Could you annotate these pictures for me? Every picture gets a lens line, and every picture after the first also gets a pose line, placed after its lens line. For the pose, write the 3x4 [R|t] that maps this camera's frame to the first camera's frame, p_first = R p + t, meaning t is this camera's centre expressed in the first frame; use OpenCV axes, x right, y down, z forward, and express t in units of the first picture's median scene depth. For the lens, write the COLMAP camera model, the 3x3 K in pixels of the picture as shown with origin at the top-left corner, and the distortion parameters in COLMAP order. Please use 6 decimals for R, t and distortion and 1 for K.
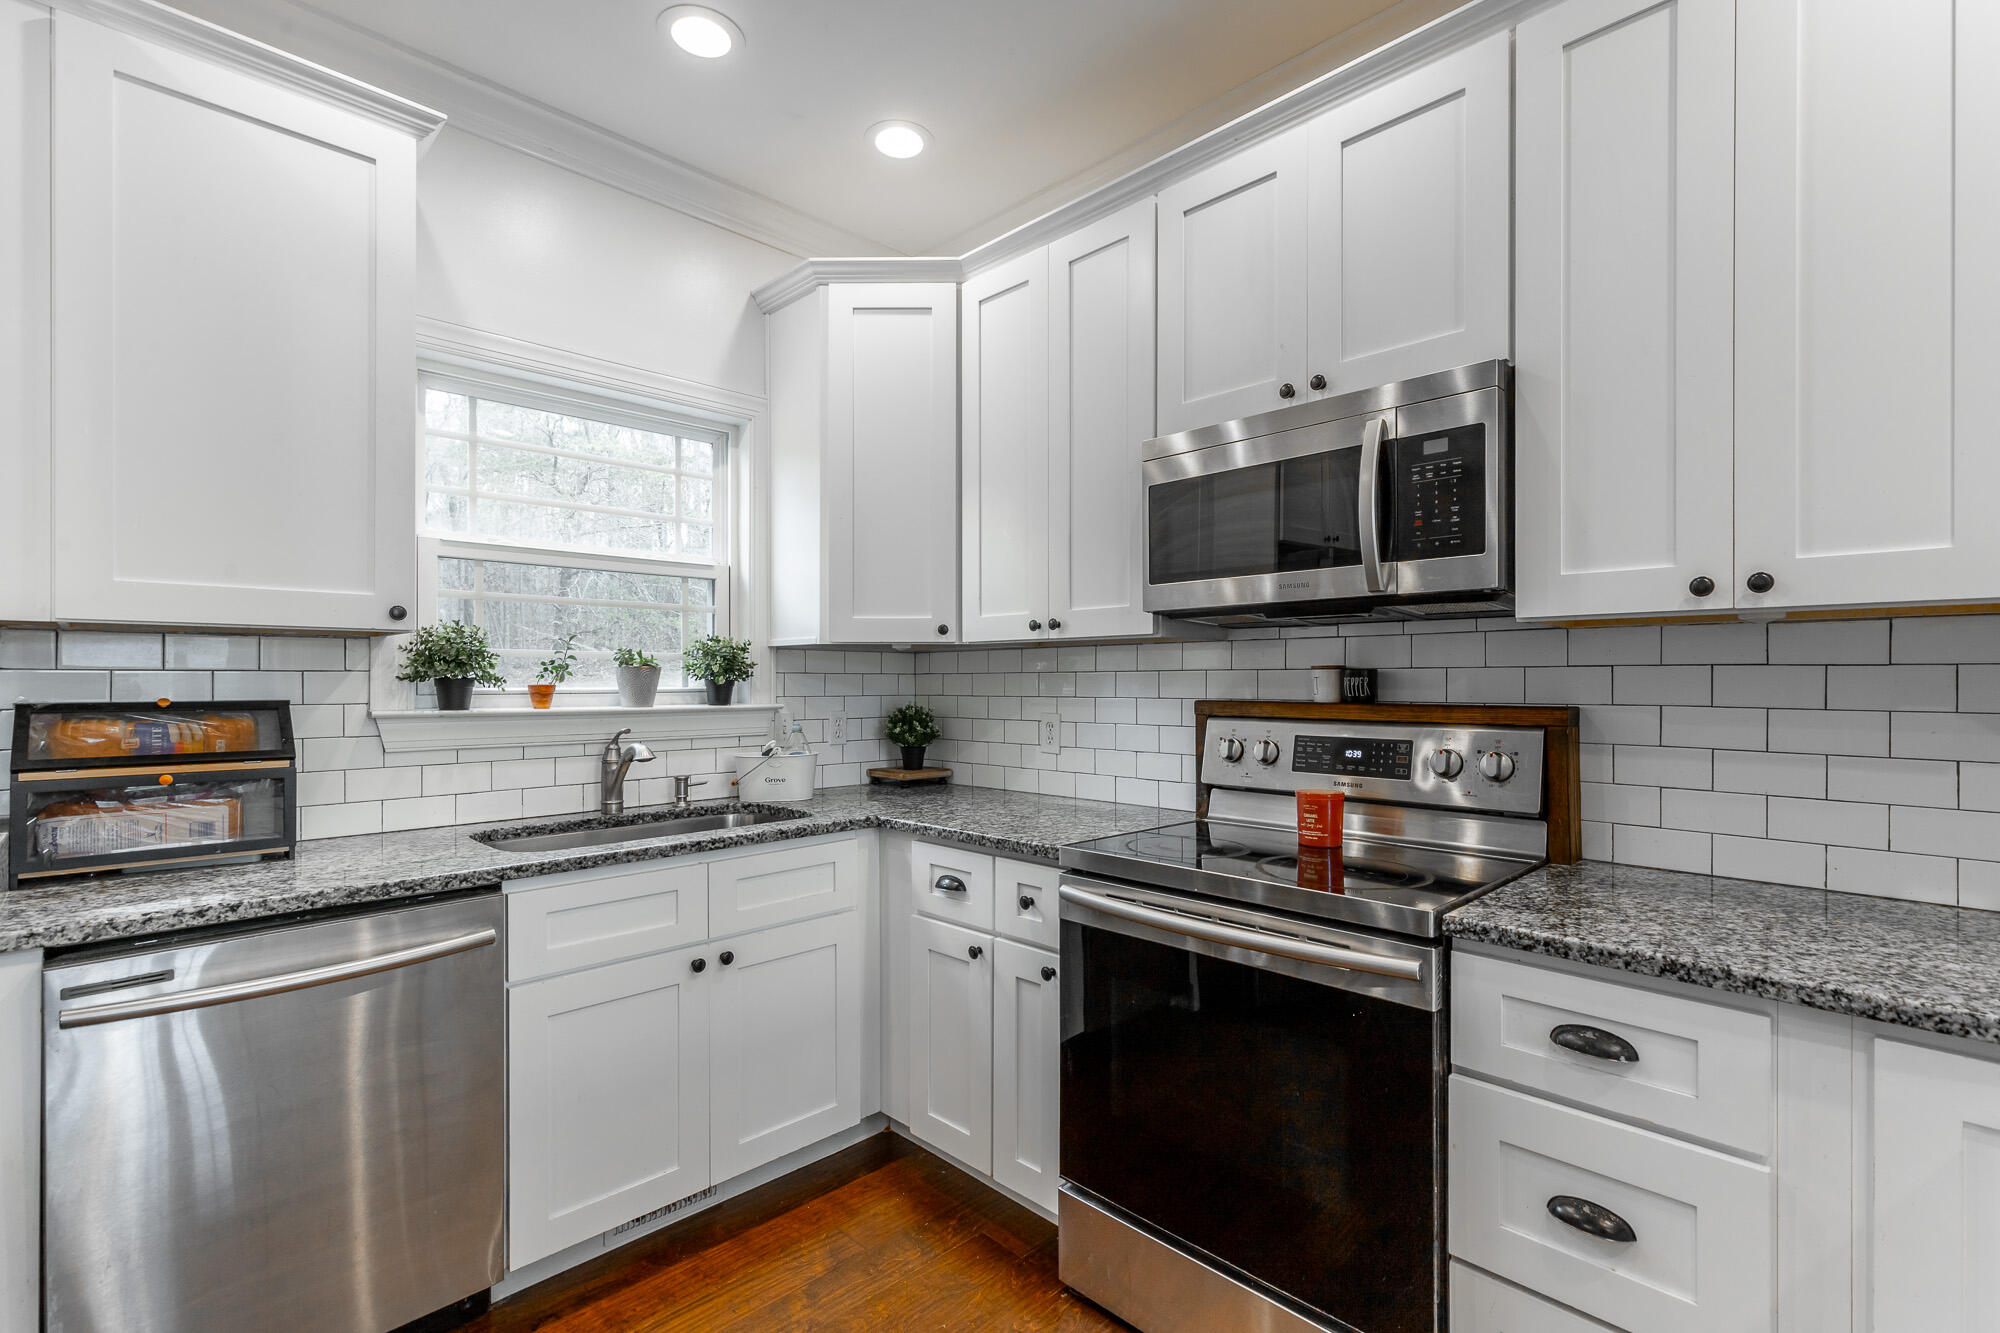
lens RADIAL K [[924.0, 0, 1008.5], [0, 924.0, 672.7], [0, 0, 1]] dist [0.005221, 0.000202]
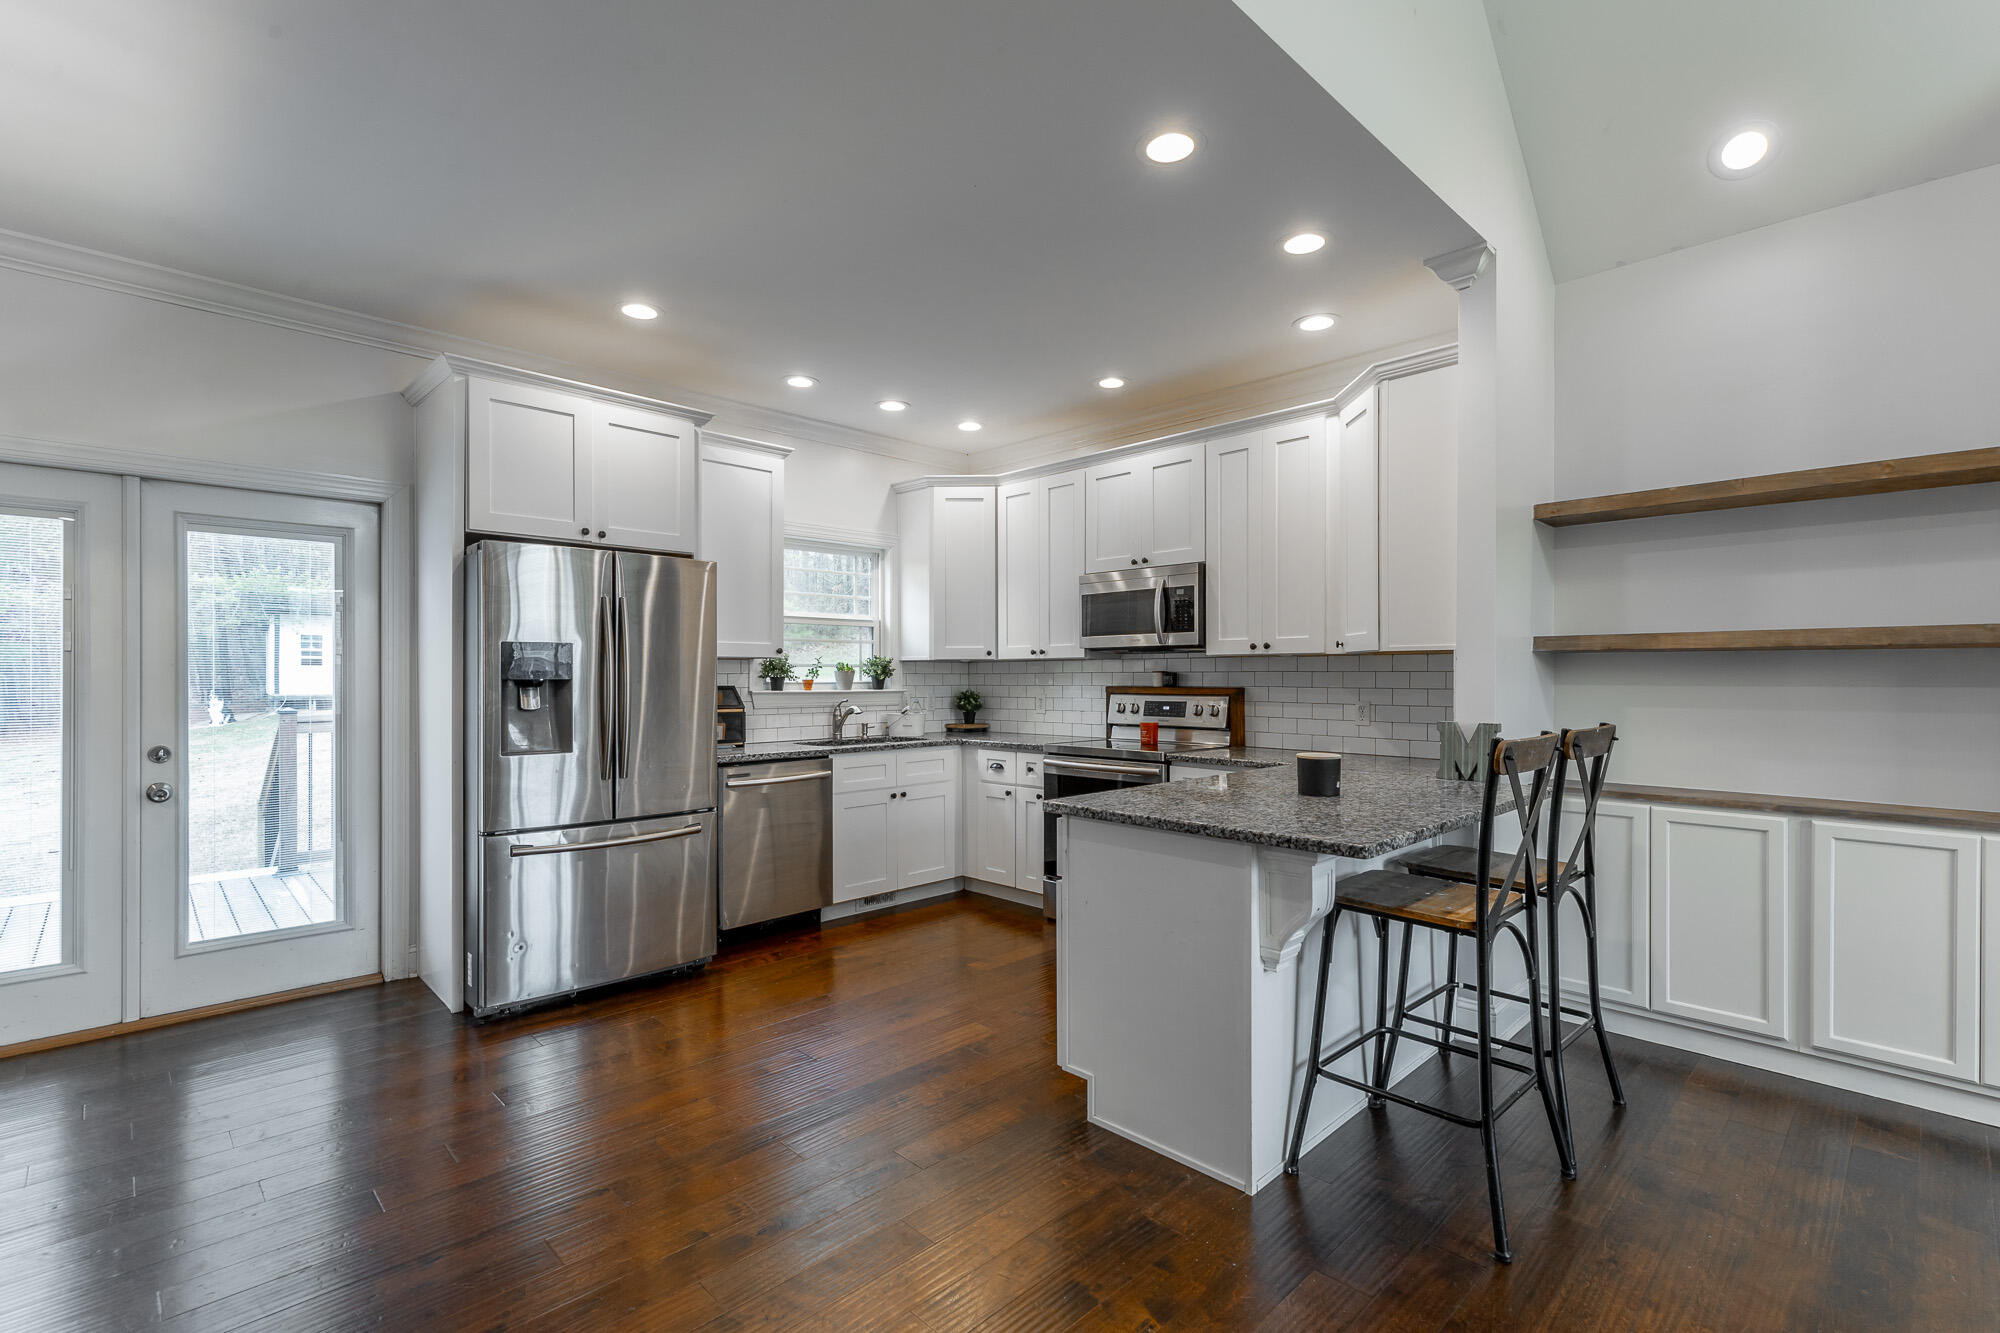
lens RADIAL K [[924.0, 0, 989.5], [0, 924.0, 670.2], [0, 0, 1]] dist [0.005221, 0.000202]
pose [[0.999892, -0.000594, -0.014715, -0.046211], [0.000595, 1.000000, 0.000049, -0.009651], [0.014715, -0.000058, 0.999892, -1.281545]]
